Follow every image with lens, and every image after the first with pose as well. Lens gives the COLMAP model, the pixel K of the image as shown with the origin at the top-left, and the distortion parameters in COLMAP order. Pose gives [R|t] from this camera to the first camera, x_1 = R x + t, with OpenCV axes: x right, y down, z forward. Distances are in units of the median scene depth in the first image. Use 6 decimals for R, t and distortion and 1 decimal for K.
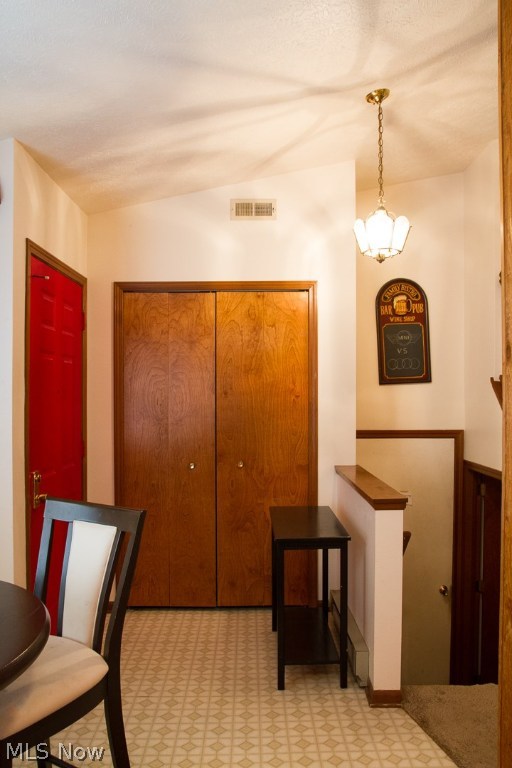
lens RADIAL K [[606.9, 0, 256.0], [0, 606.9, 384.0], [0, 0, 1]] dist [-0.073649, 0.004672]
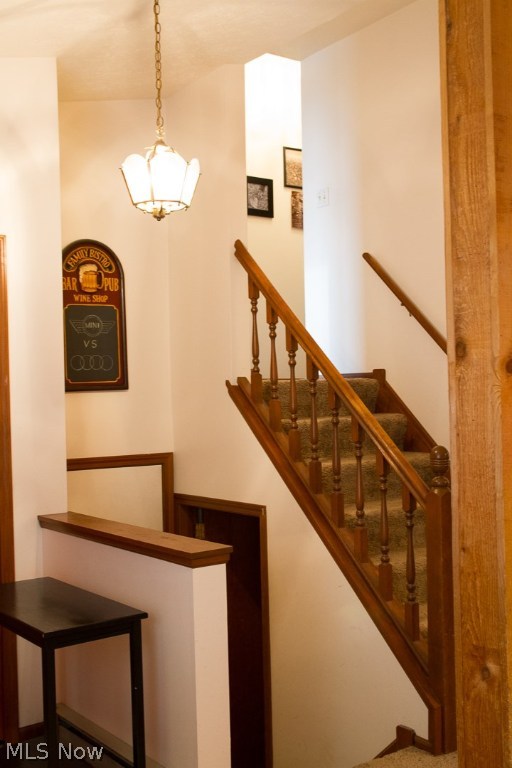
lens RADIAL K [[878.6, 0, 256.6], [0, 878.6, 369.9], [0, 0, 1]] dist [0.136857, -0.017215]
pose [[0.805068, 0.007033, 0.593141, -0.211306], [0.008169, 0.999703, -0.022941, 0.000533], [-0.593126, 0.023315, 0.804772, 0.062393]]
